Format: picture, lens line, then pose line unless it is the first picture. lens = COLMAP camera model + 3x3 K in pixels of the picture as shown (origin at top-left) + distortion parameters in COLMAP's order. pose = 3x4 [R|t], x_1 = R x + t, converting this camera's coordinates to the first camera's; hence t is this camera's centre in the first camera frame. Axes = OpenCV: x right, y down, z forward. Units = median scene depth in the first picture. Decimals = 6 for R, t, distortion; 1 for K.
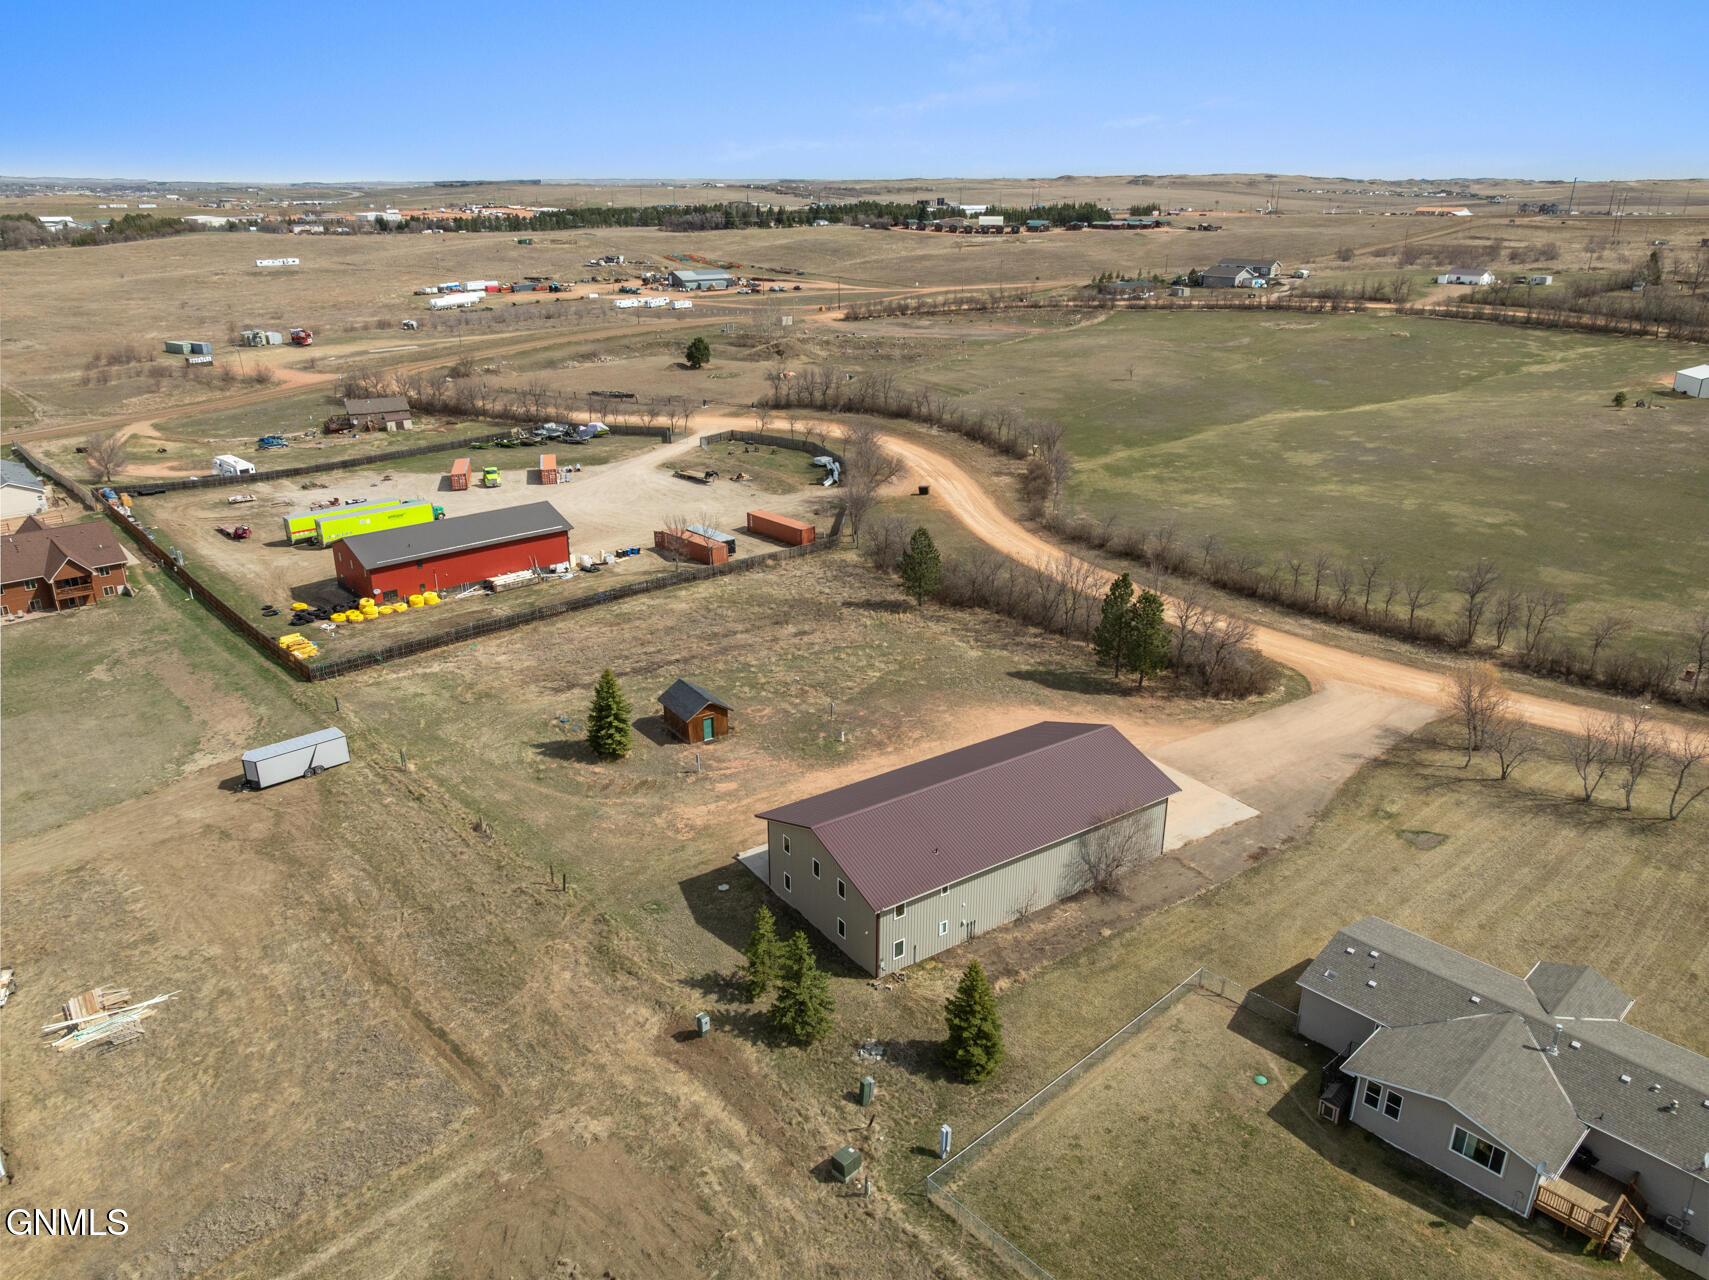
lens RADIAL K [[1201.9, 0, 854.5], [0, 1201.9, 640.0], [0, 0, 1]] dist [-0.016721, 0.003136]
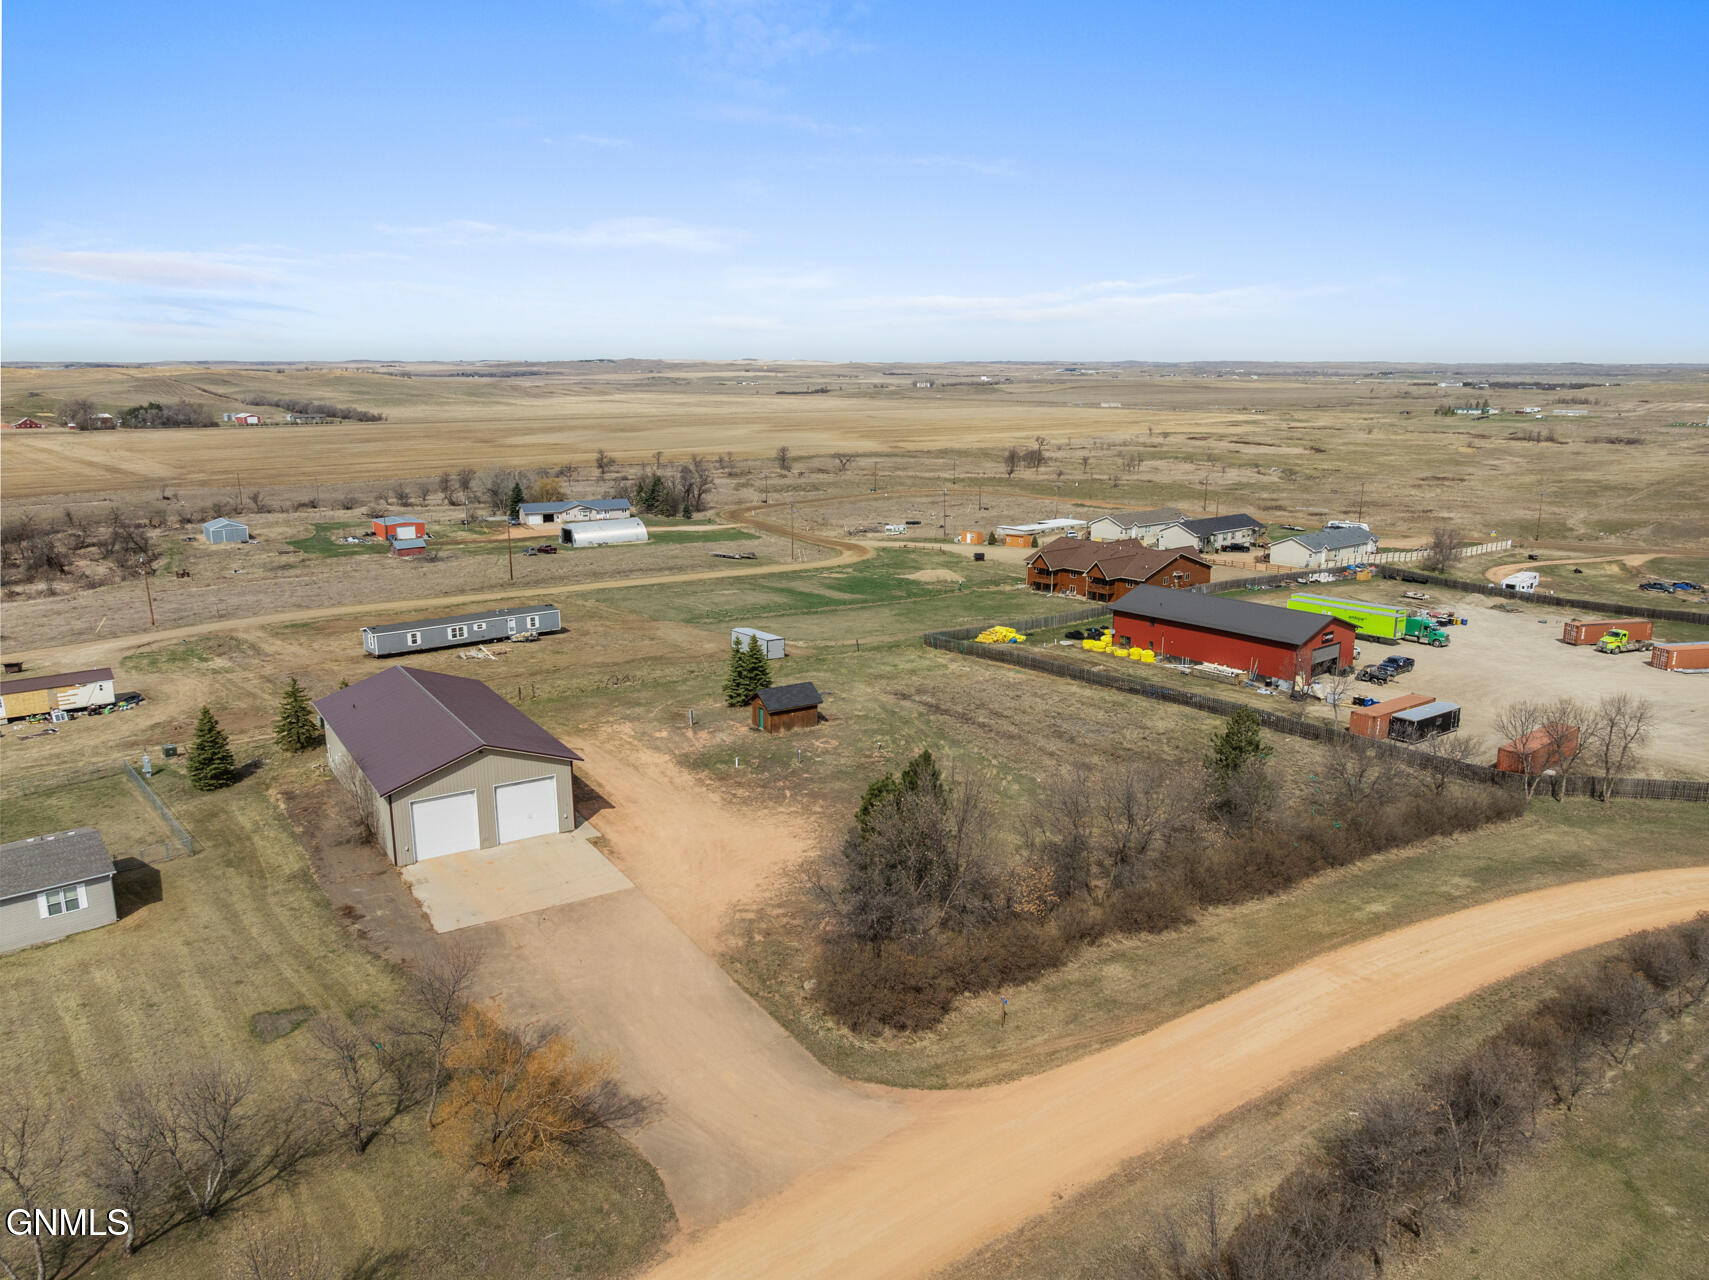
lens RADIAL K [[1199.6, 0, 864.9], [0, 1199.6, 674.9], [0, 0, 1]] dist [-0.002018, -0.065478]
pose [[-0.028768, 0.249810, -0.967867, 0.778056], [-0.357841, 0.901523, 0.243323, -0.220160], [0.933339, 0.353343, 0.063457, 0.863002]]
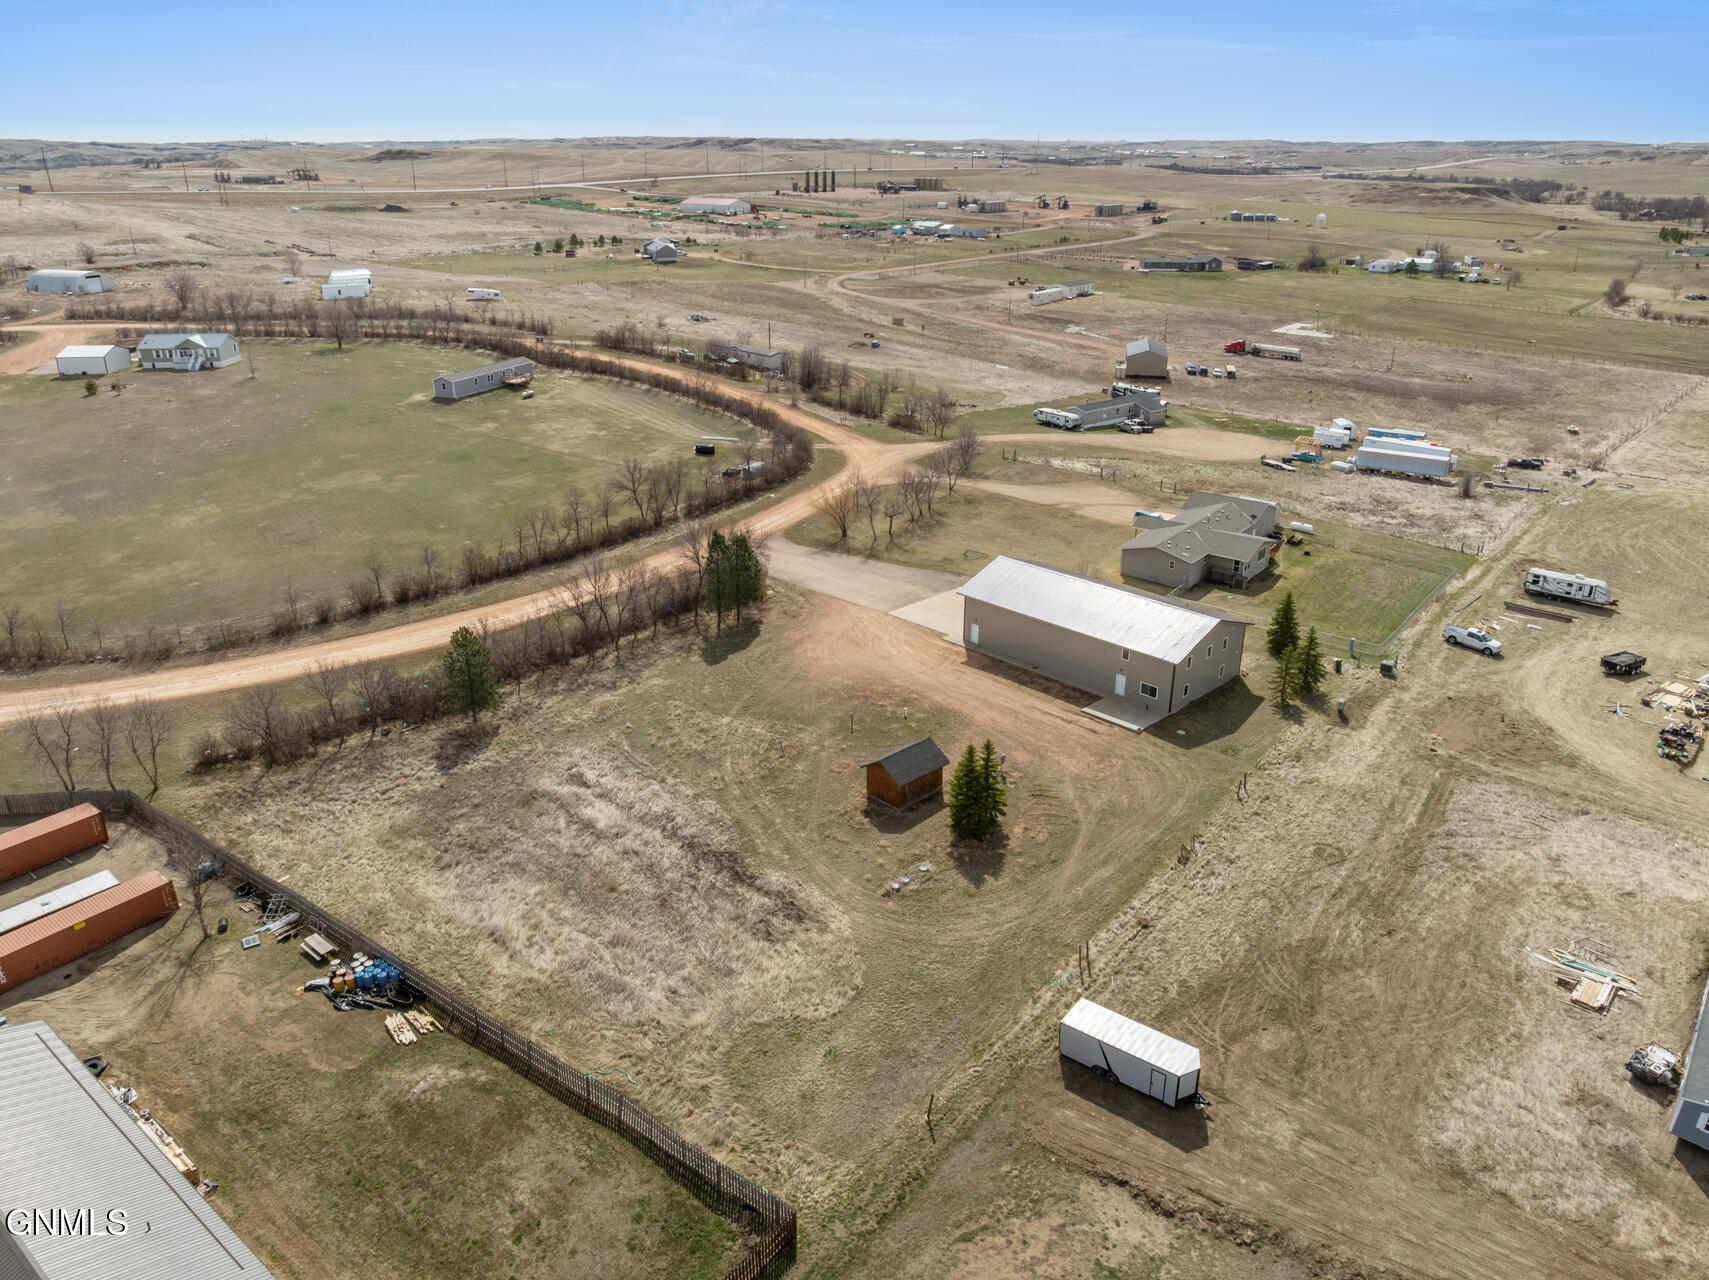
lens RADIAL K [[1203.5, 0, 858.3], [0, 1203.5, 642.5], [0, 0, 1]] dist [-0.038891, 0.009186]
pose [[-0.170929, -0.379186, 0.909396, -0.809729], [0.352350, 0.838418, 0.415818, -0.366548], [-0.920126, 0.391501, -0.009703, 0.875681]]
